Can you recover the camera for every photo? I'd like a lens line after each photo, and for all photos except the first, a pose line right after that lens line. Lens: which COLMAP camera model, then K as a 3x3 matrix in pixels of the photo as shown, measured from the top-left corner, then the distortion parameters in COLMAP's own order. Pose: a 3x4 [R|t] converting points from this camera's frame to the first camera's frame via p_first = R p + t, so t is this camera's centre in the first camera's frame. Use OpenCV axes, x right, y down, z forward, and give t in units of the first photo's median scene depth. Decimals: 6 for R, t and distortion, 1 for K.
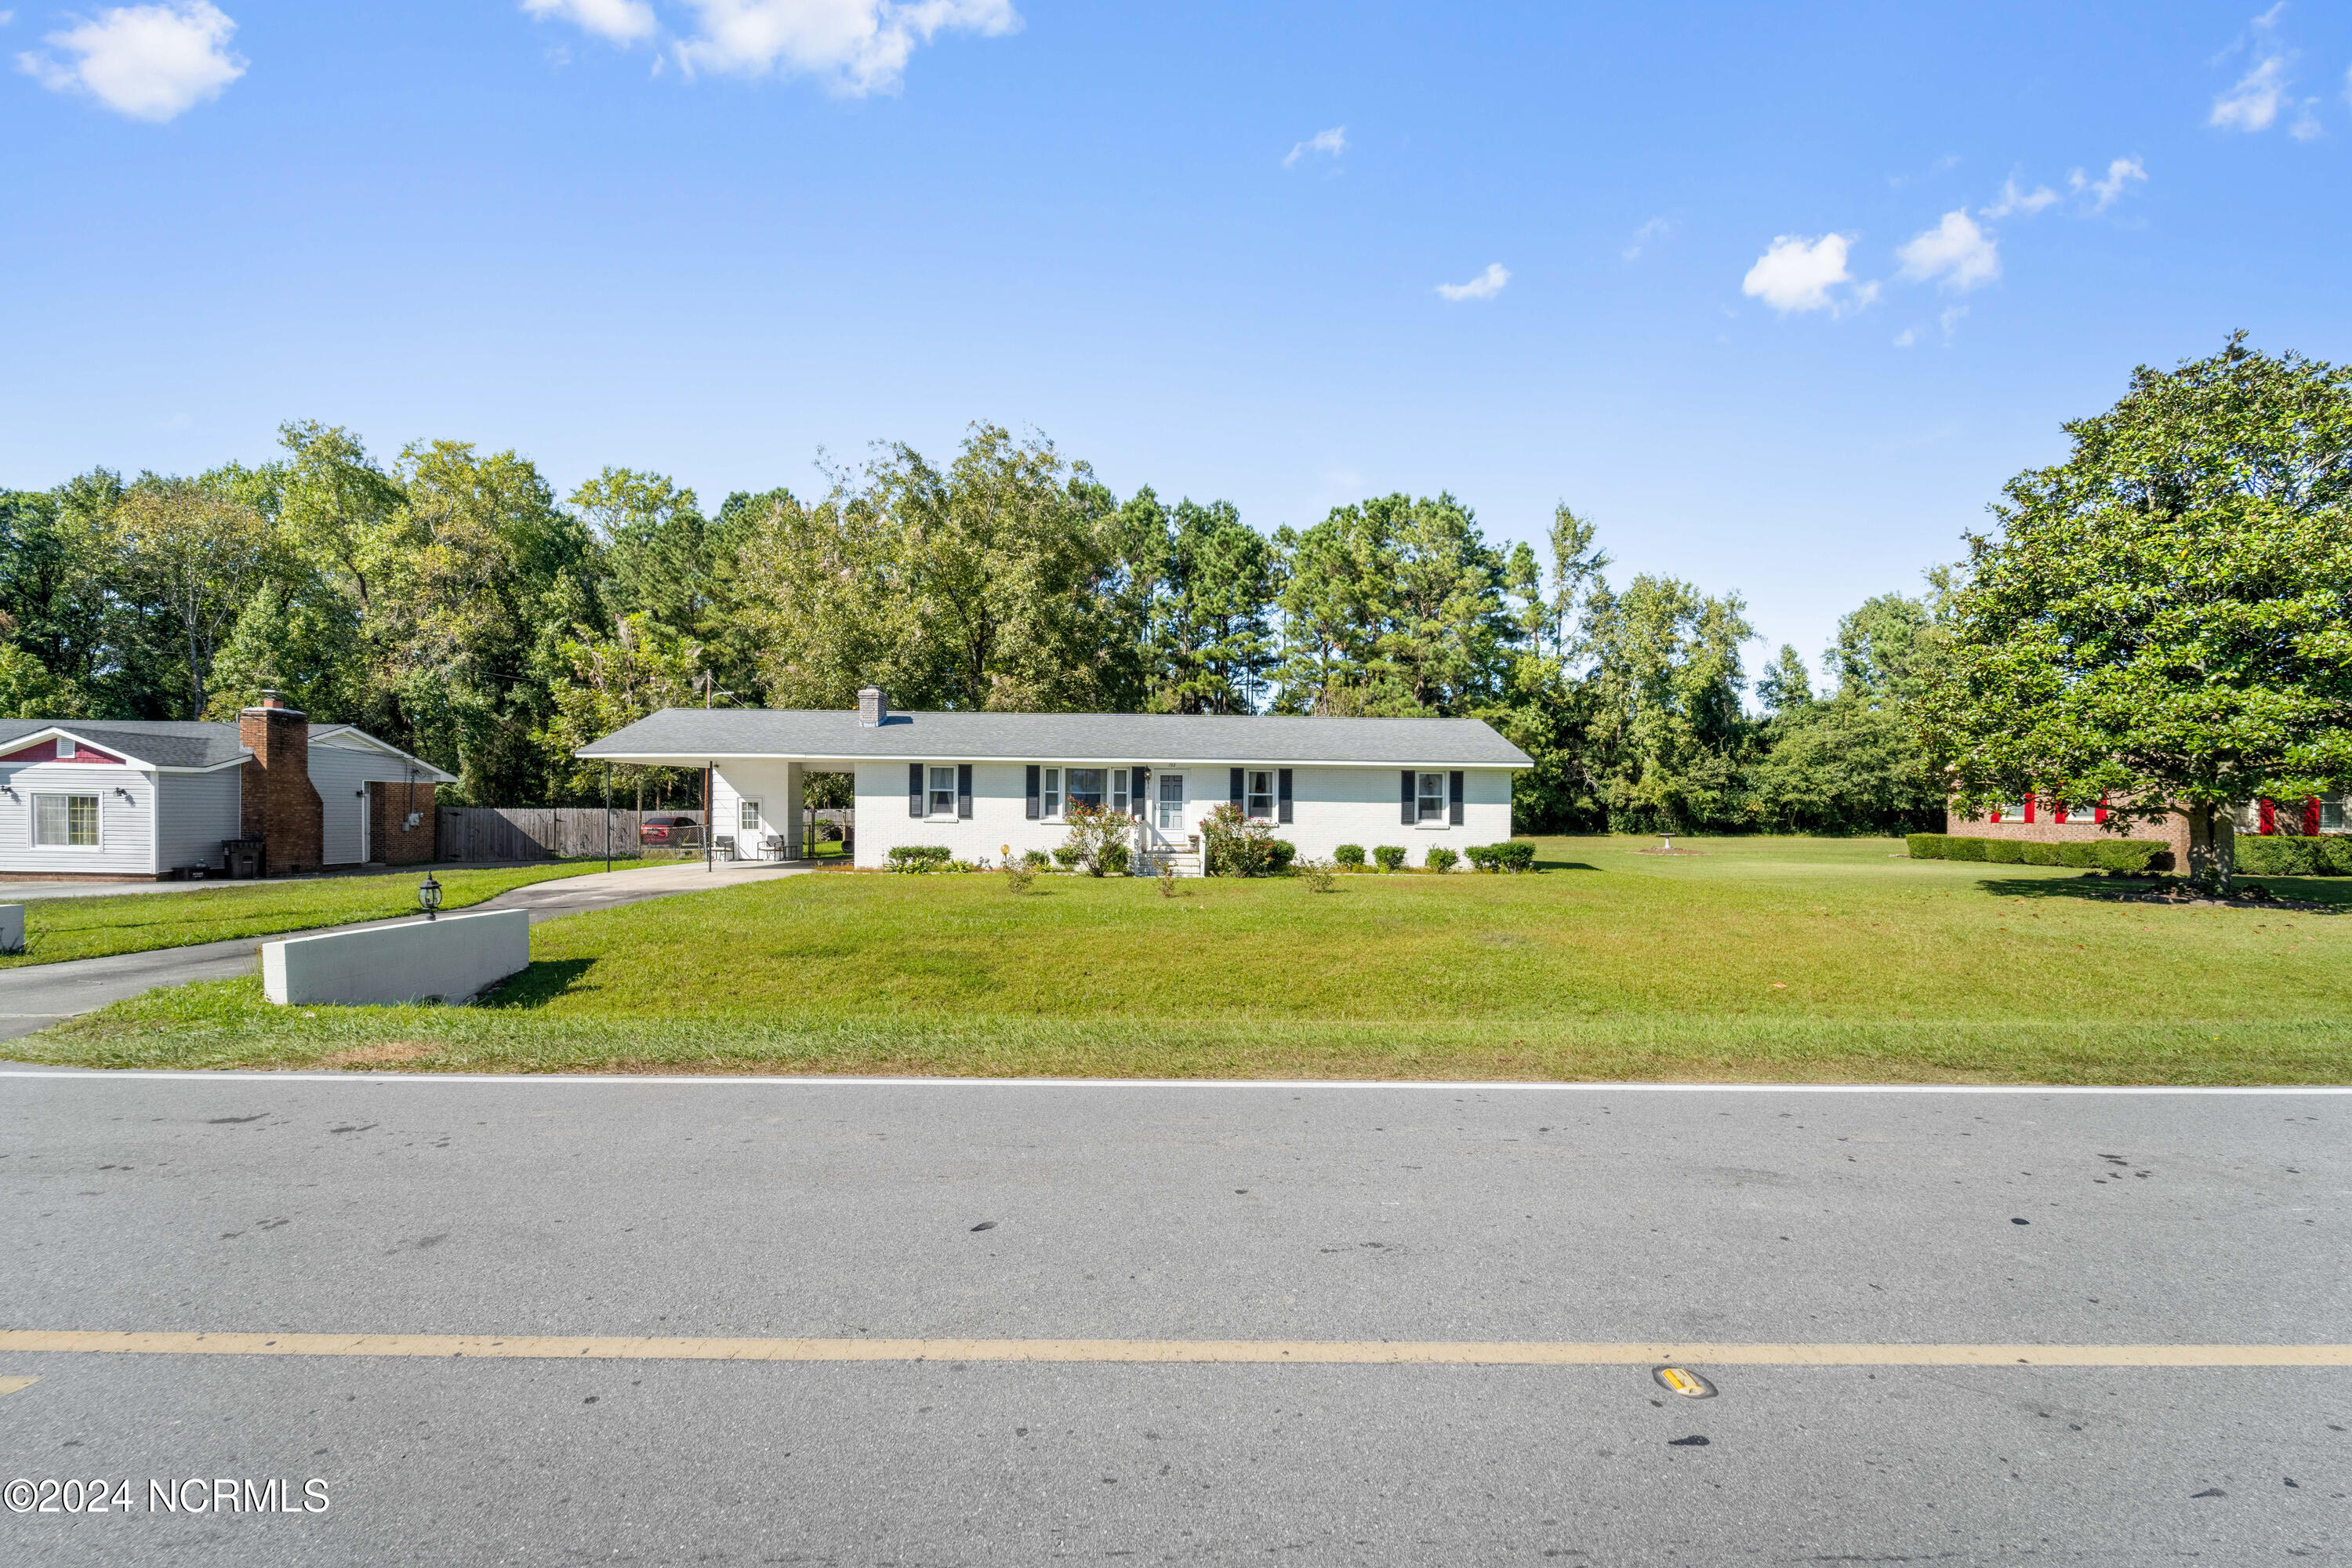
lens RADIAL K [[981.1, 0, 1176.7], [0, 981.1, 816.6], [0, 0, 1]] dist [0.000304, 0.000027]
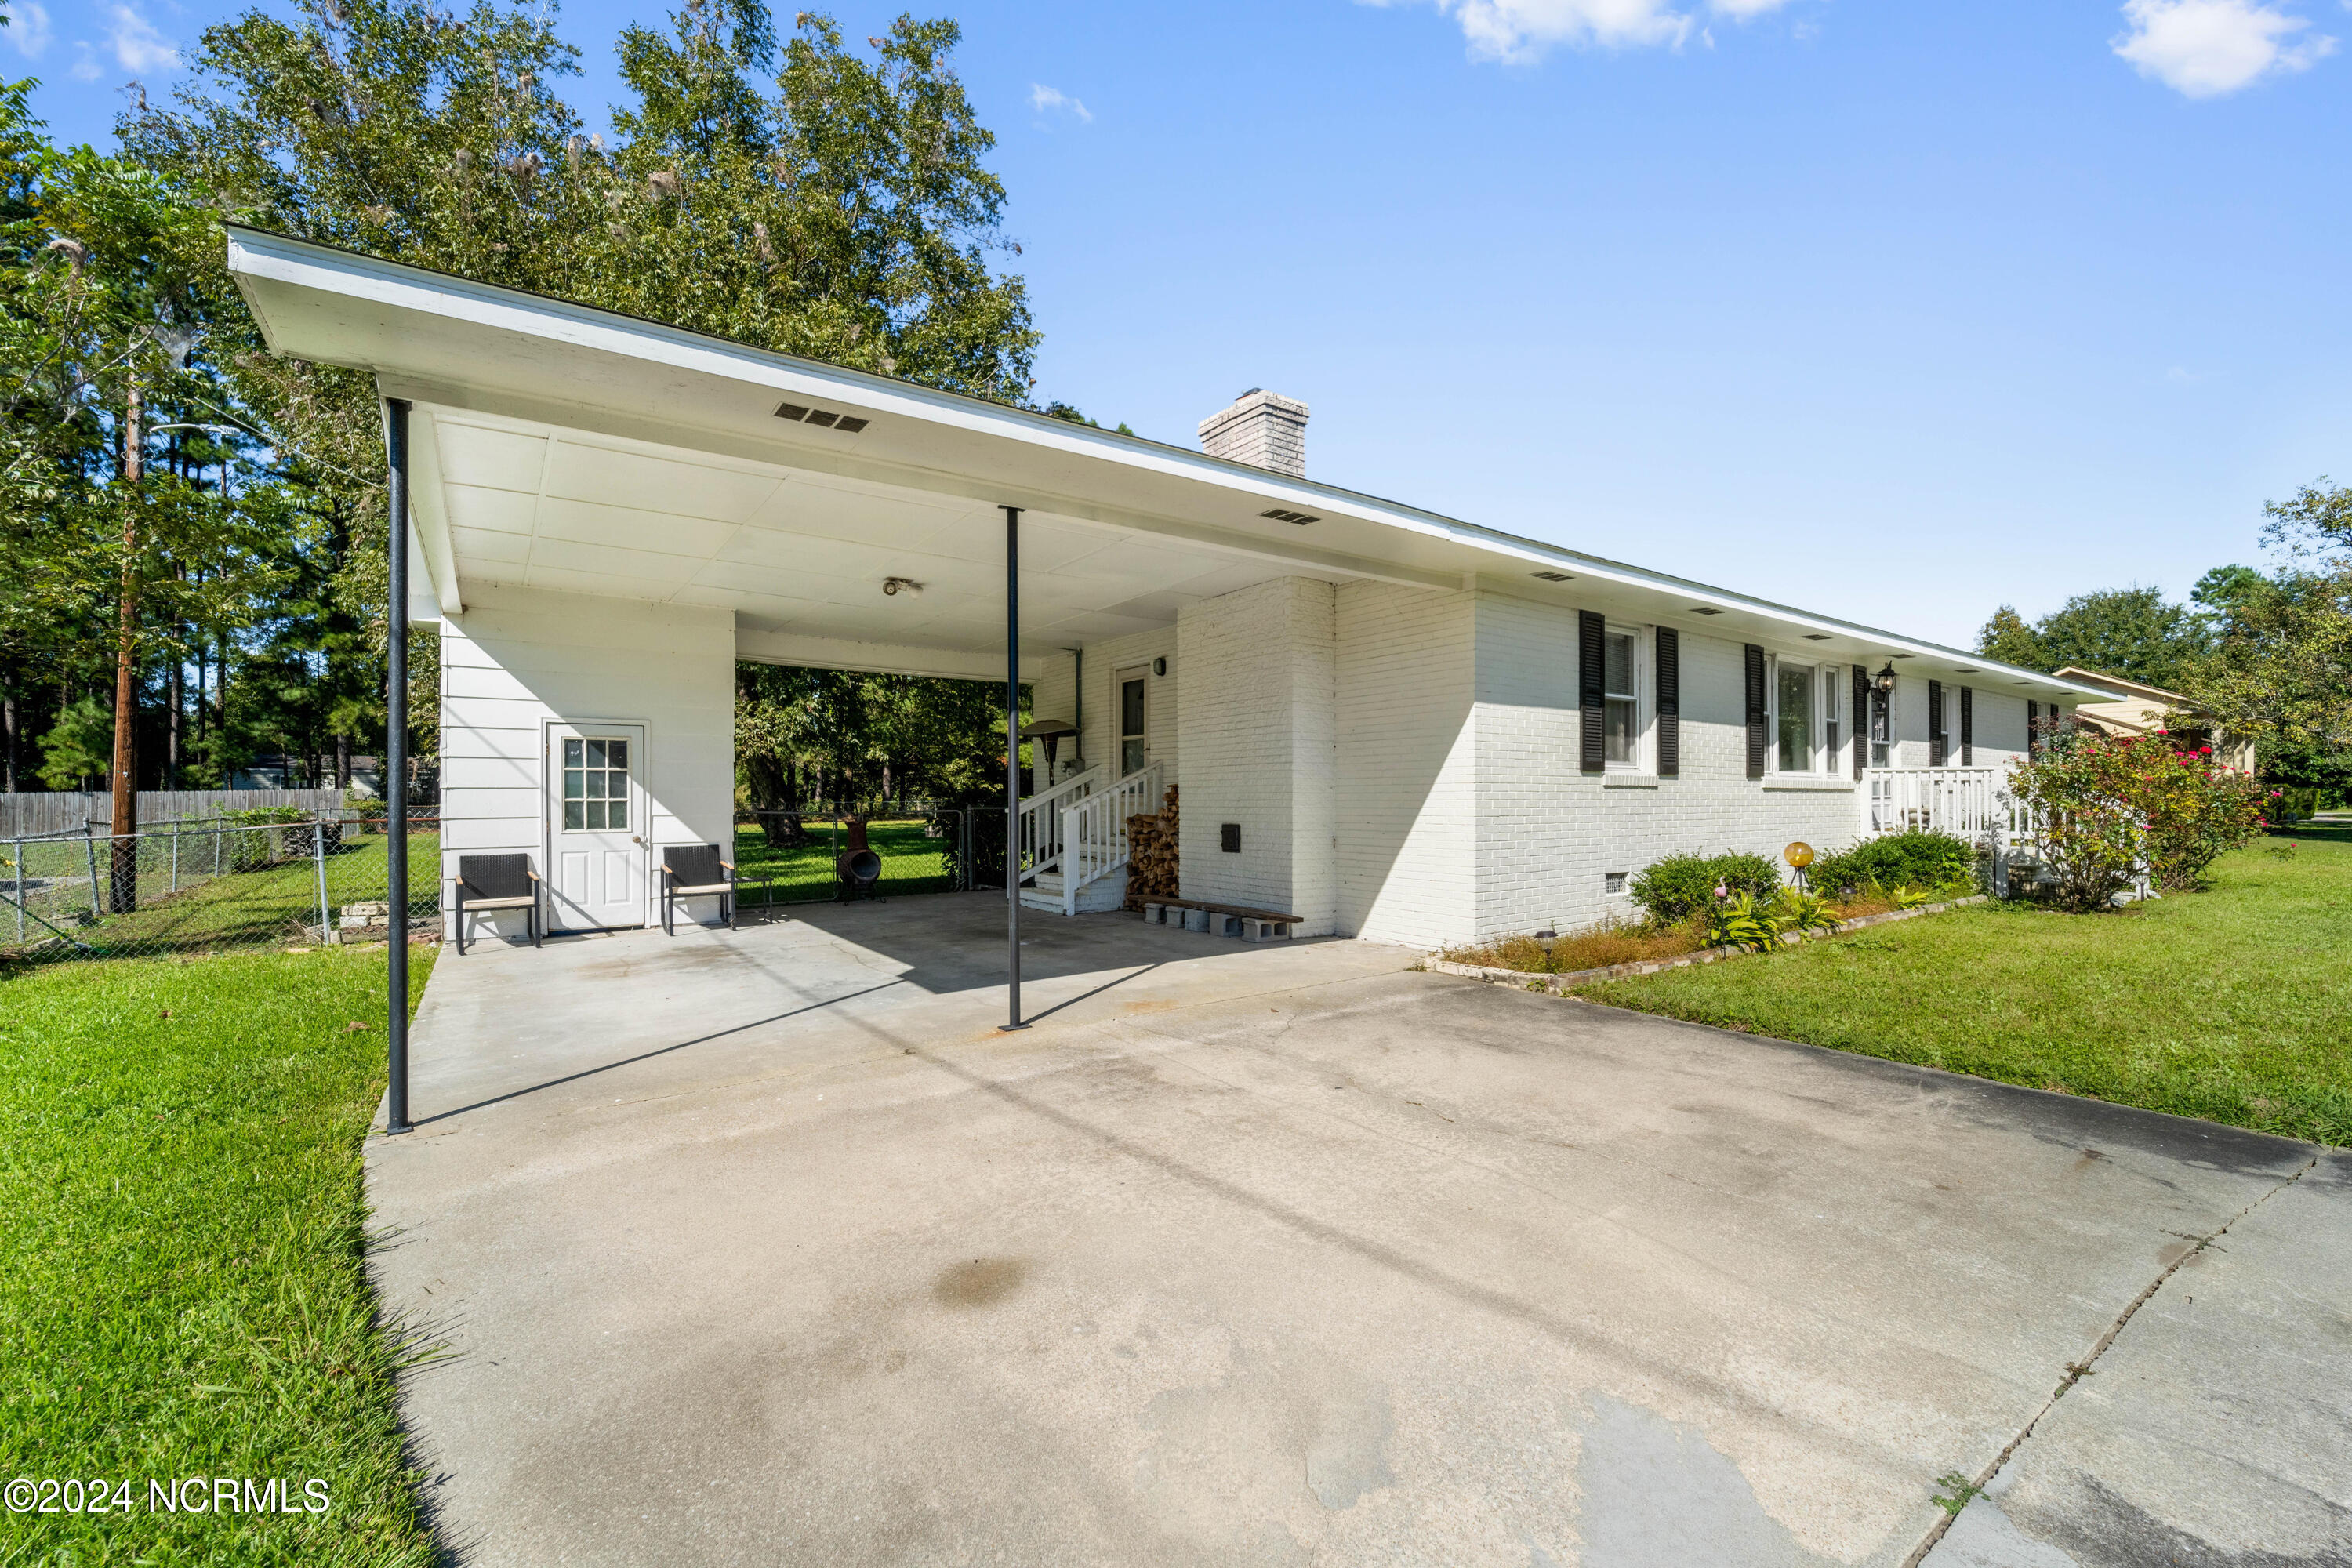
lens RADIAL K [[952.6, 0, 1176.0], [0, 952.6, 784.0], [0, 0, 1]] dist [0.001842, 0.000119]
pose [[0.804424, -0.005129, 0.594033, -0.225789], [0.016511, 0.999769, -0.013726, 0.002692], [-0.593826, 0.020849, 0.804323, 0.320623]]
